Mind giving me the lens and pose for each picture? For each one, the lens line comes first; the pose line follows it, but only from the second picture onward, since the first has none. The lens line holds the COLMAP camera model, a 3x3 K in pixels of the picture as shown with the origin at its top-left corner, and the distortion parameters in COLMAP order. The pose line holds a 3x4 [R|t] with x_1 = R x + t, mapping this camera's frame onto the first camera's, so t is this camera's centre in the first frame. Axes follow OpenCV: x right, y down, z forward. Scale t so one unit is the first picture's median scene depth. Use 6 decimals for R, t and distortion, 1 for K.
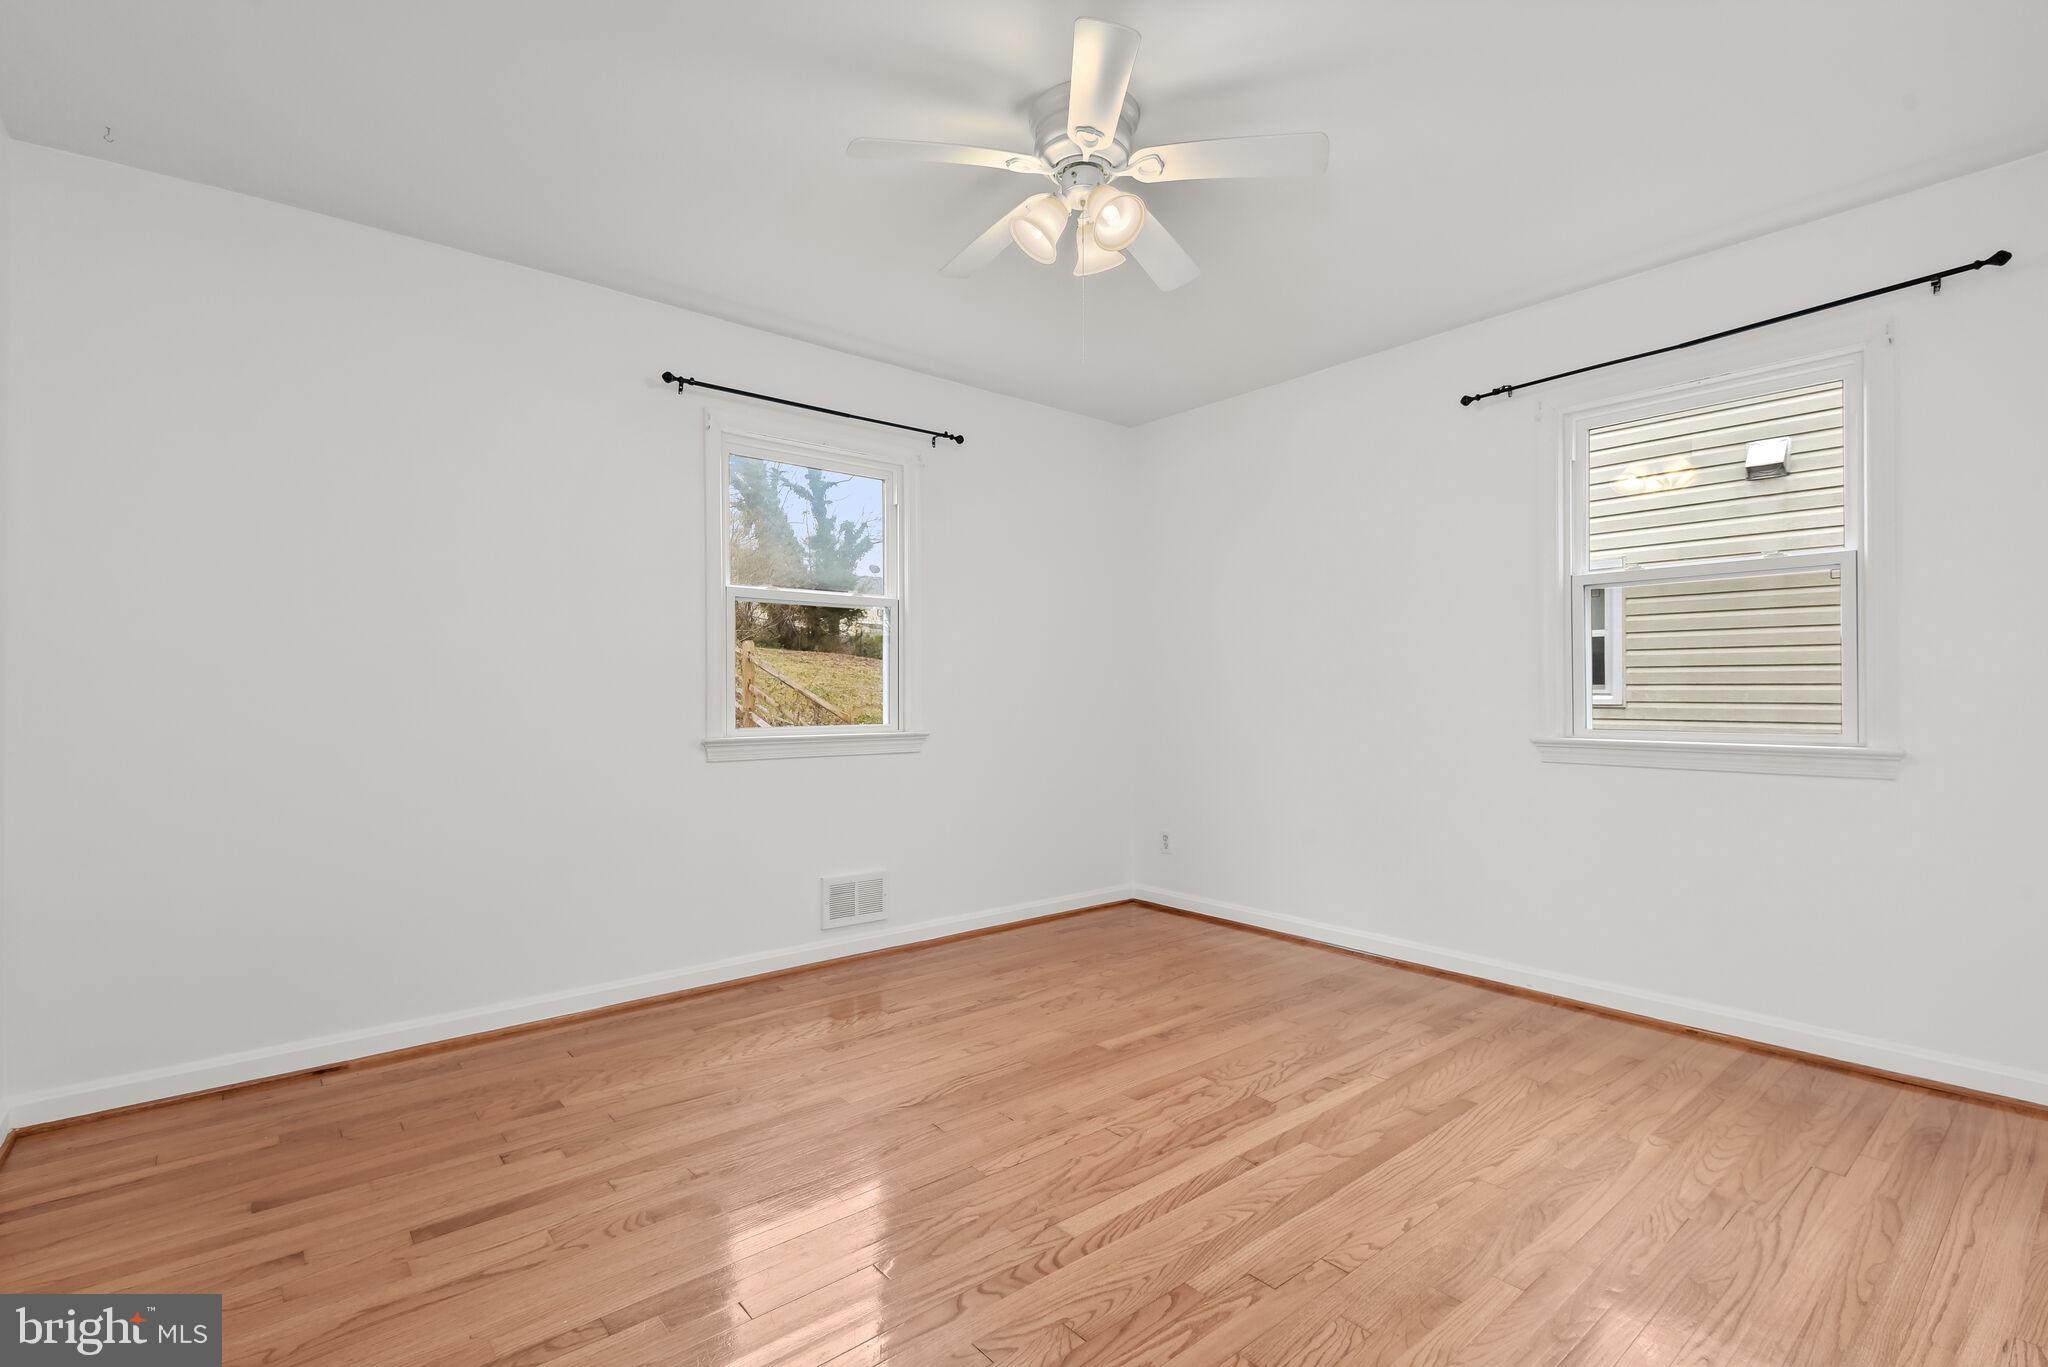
lens RADIAL K [[938.3, 0, 1026.1], [0, 938.3, 681.3], [0, 0, 1]] dist [0.043669, -0.026610]
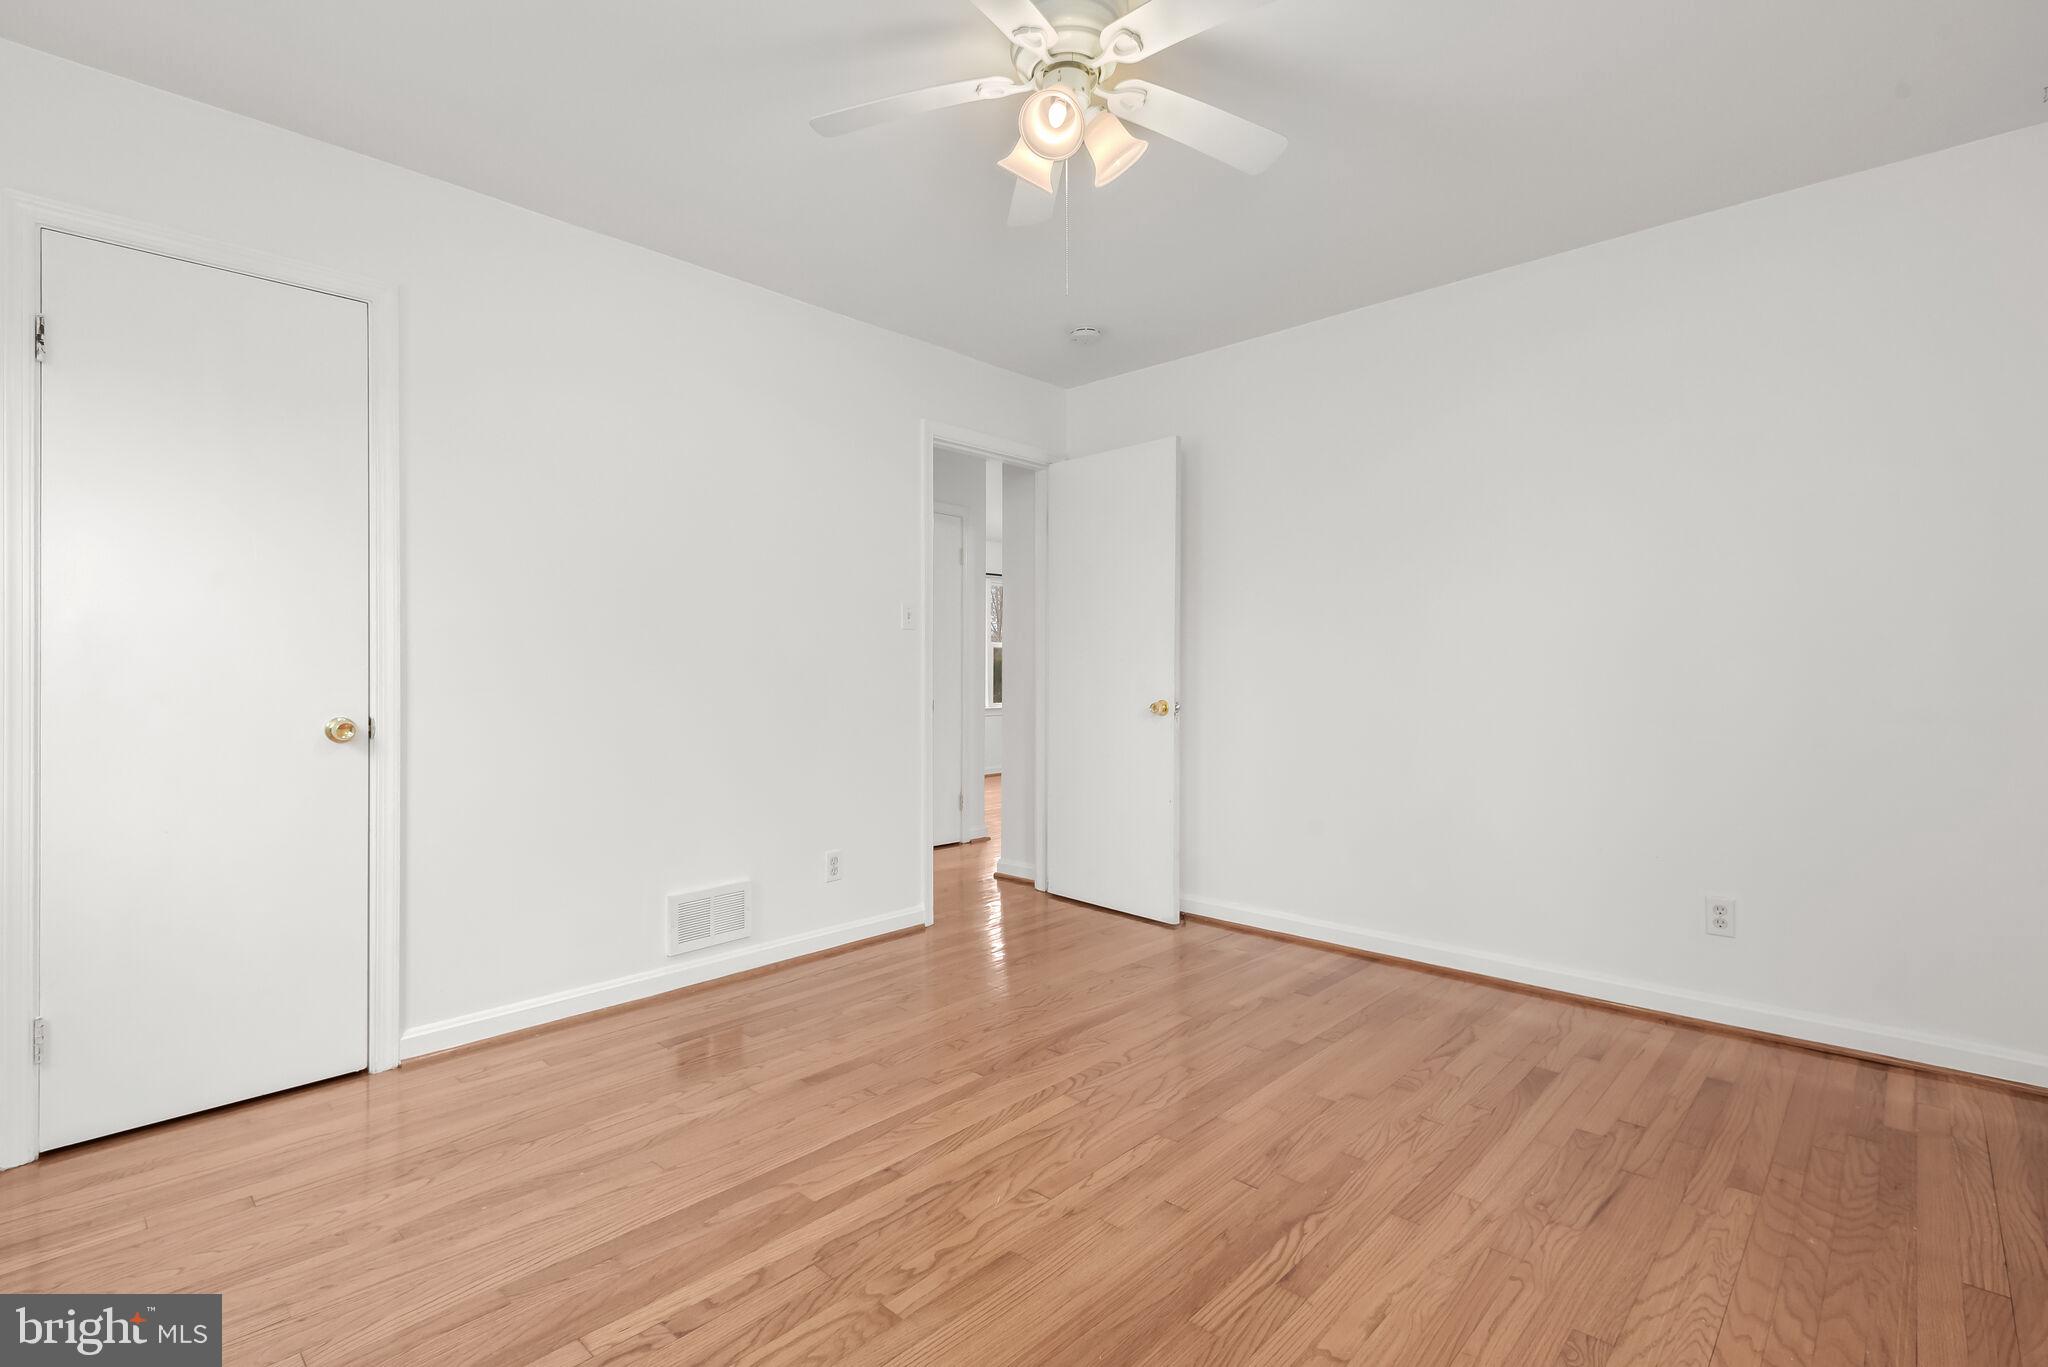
lens RADIAL K [[938.3, 0, 1026.1], [0, 938.3, 681.3], [0, 0, 1]] dist [0.043669, -0.026610]
pose [[-0.993439, 0.003831, -0.114300, 0.209701], [0.004991, 0.999939, -0.009860, 0.034148], [0.114256, -0.010365, -0.993397, 1.941184]]
